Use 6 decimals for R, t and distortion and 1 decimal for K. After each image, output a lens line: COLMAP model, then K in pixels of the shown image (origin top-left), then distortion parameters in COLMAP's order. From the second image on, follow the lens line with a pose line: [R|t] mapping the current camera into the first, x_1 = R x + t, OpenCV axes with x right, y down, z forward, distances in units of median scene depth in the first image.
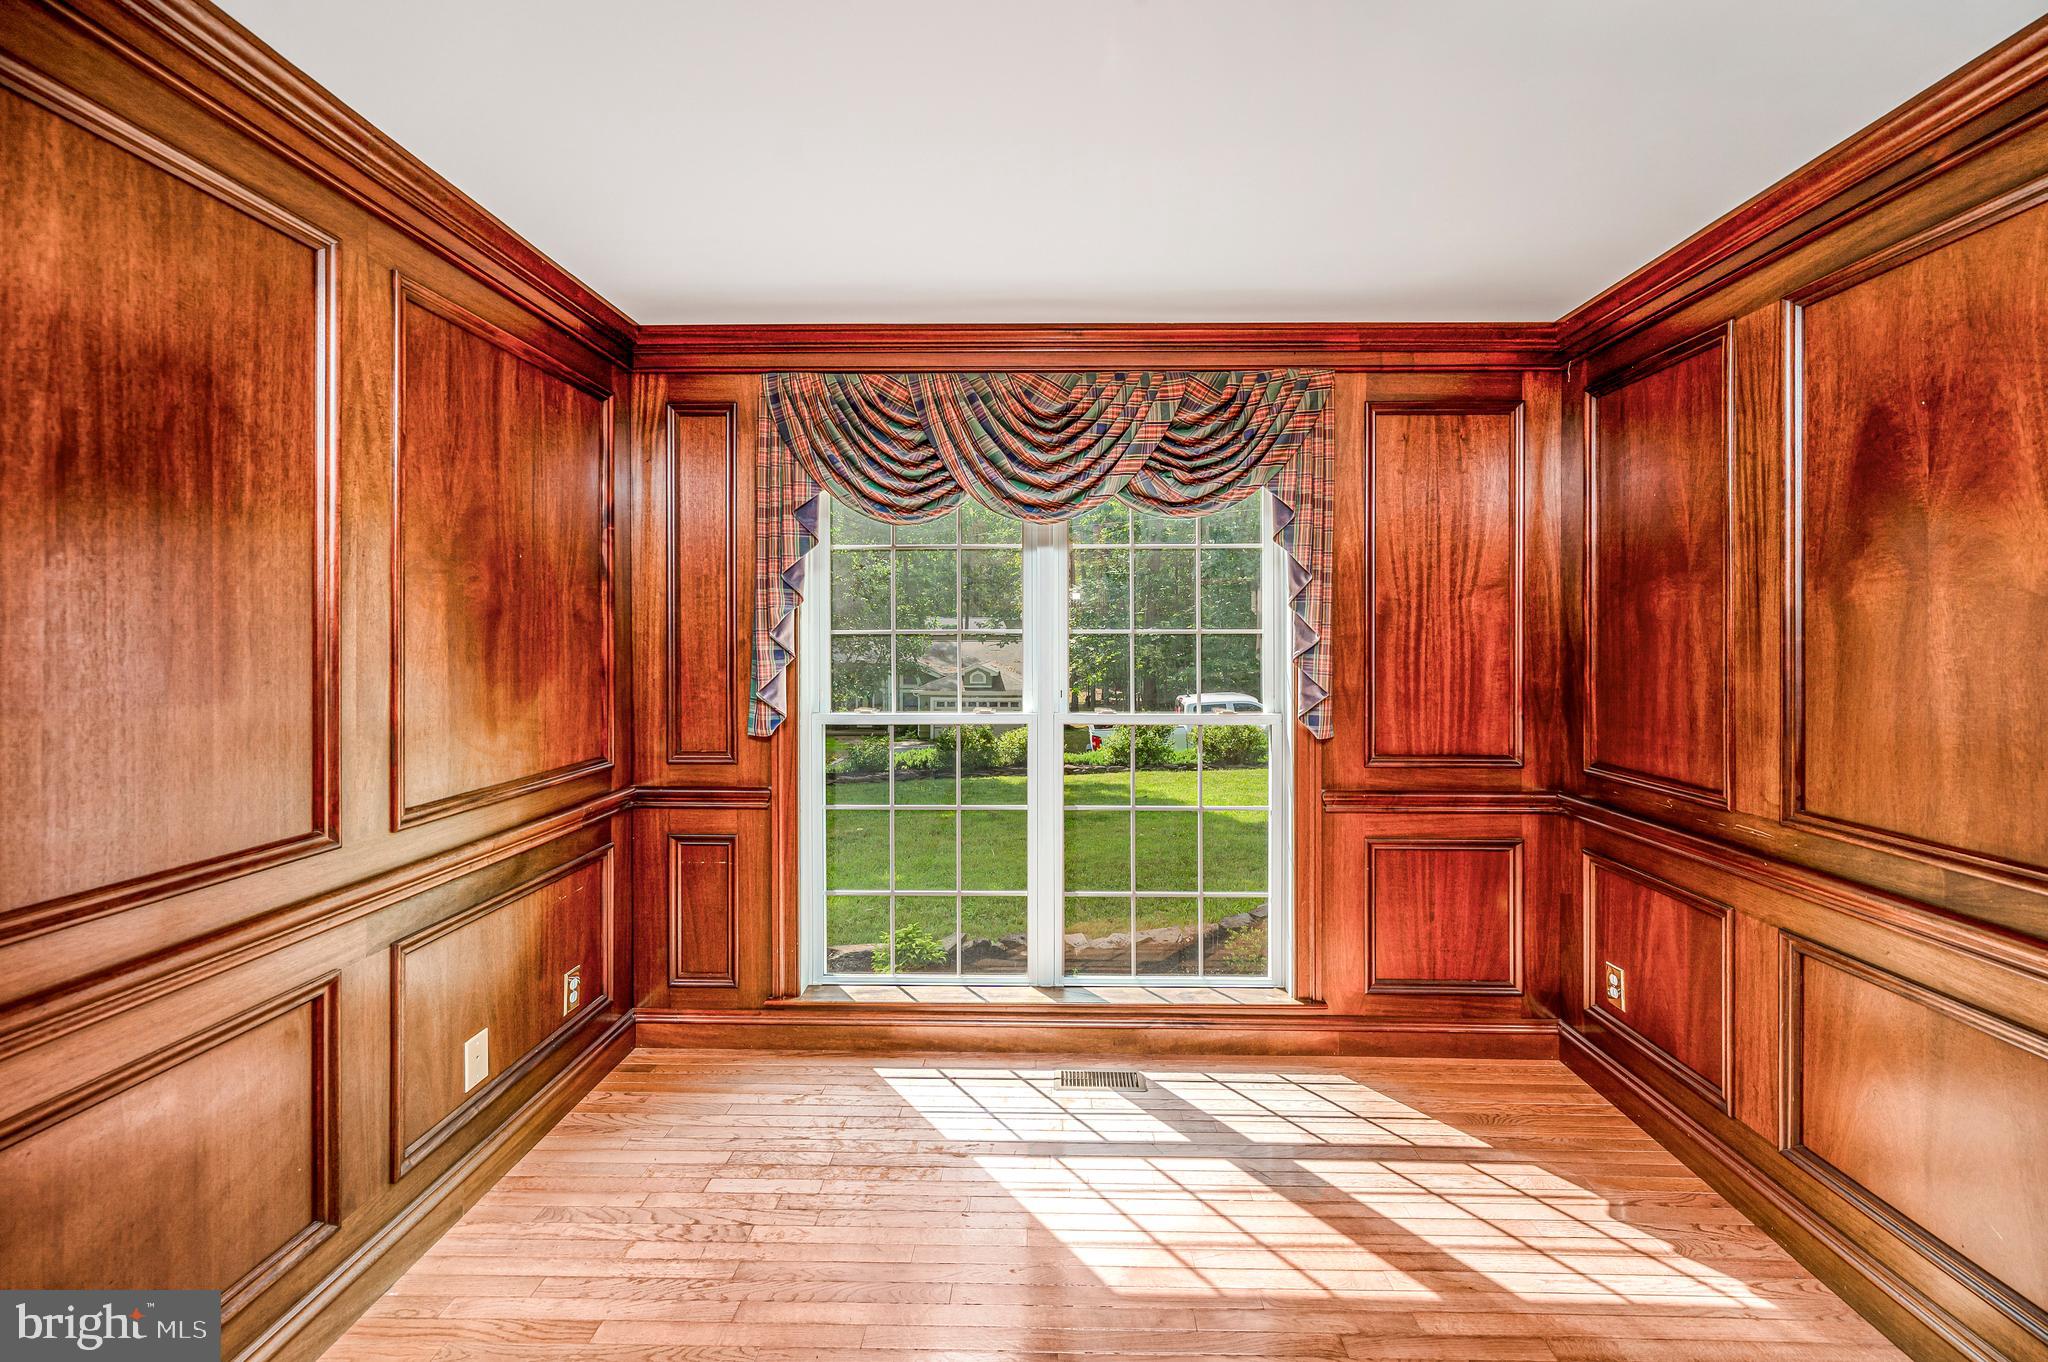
lens RADIAL K [[832.6, 0, 1040.3], [0, 832.6, 632.4], [0, 0, 1]] dist [0.007183, -0.003167]
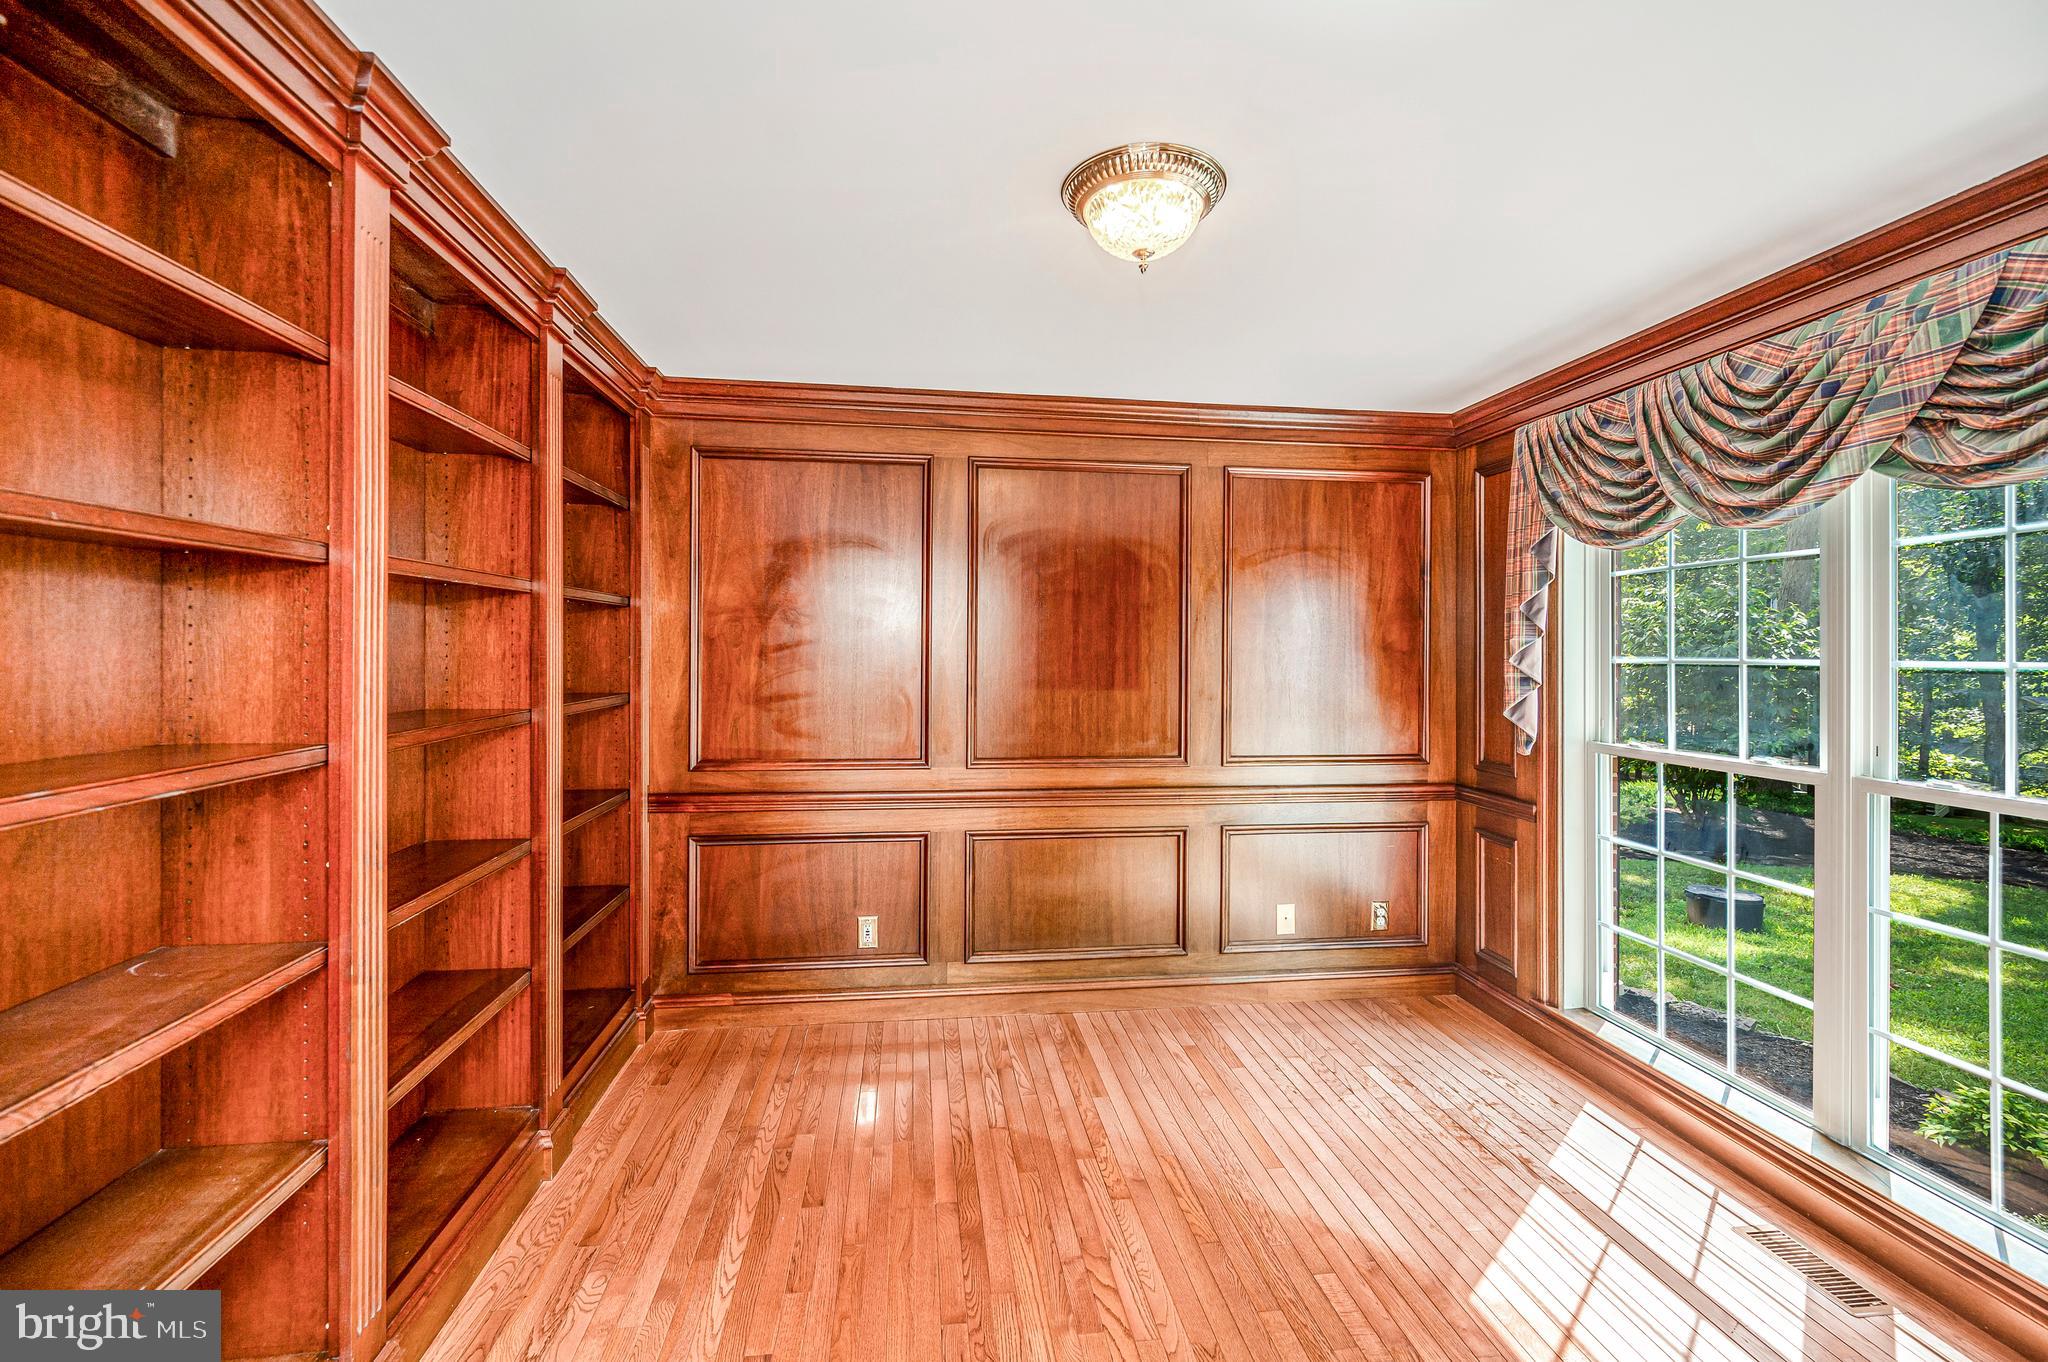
lens RADIAL K [[832.6, 0, 1035.2], [0, 832.6, 649.3], [0, 0, 1]] dist [0.007183, -0.003167]
pose [[0.169042, -0.001052, -0.985608, 0.671503], [-0.002847, 0.999995, -0.001555, -0.011880], [0.985605, 0.003069, 0.169038, 0.183993]]
